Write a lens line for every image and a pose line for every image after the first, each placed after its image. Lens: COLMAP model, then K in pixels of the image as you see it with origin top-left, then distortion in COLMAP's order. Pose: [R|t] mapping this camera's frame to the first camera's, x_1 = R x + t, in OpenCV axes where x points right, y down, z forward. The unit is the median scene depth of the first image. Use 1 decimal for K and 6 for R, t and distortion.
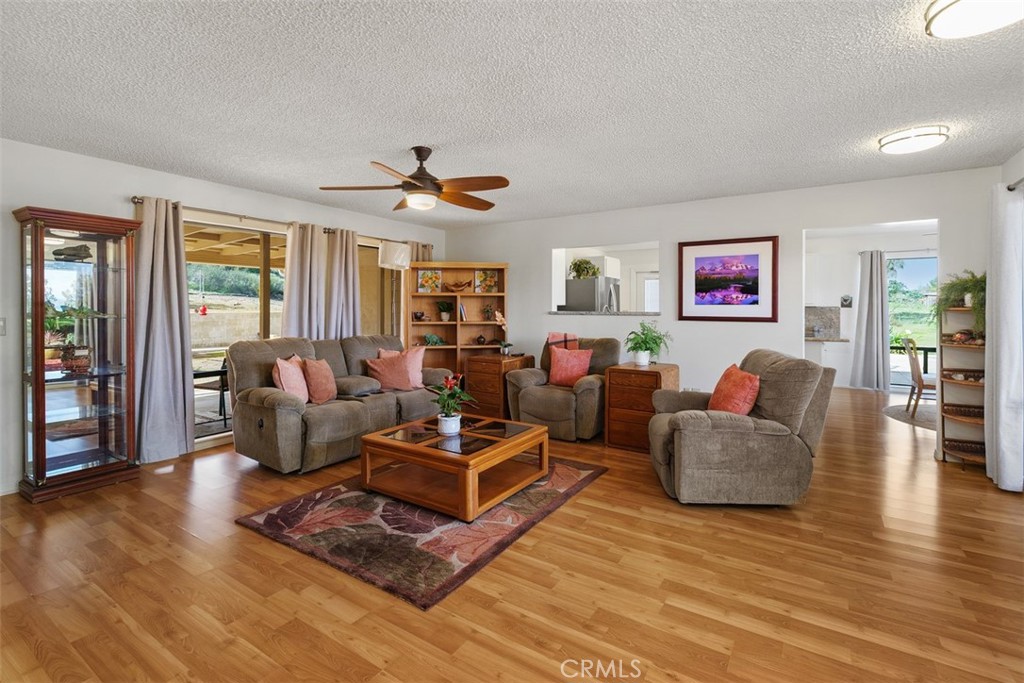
lens RADIAL K [[469.8, 0, 500.6], [0, 469.8, 314.2], [0, 0, 1]] dist [-0.000778, -0.000276]
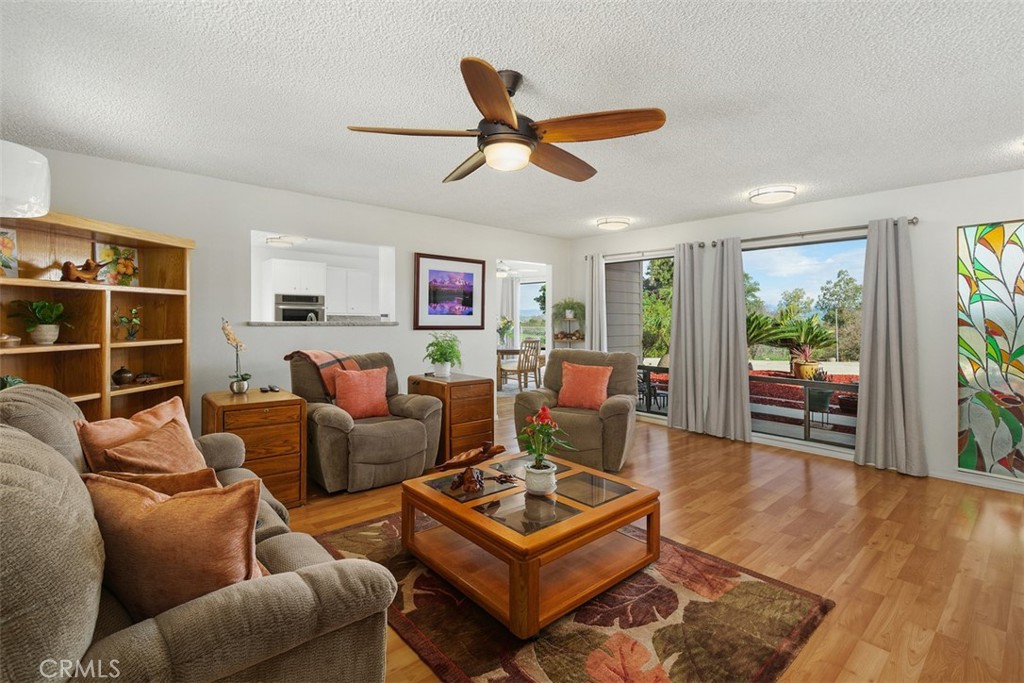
lens RADIAL K [[469.8, 0, 500.6], [0, 469.8, 314.2], [0, 0, 1]] dist [-0.000778, -0.000276]
pose [[0.263728, 0.010849, 0.964536, -0.589334], [0.007353, 0.999885, -0.013257, -0.006509], [-0.964569, 0.010589, 0.263618, 0.612004]]
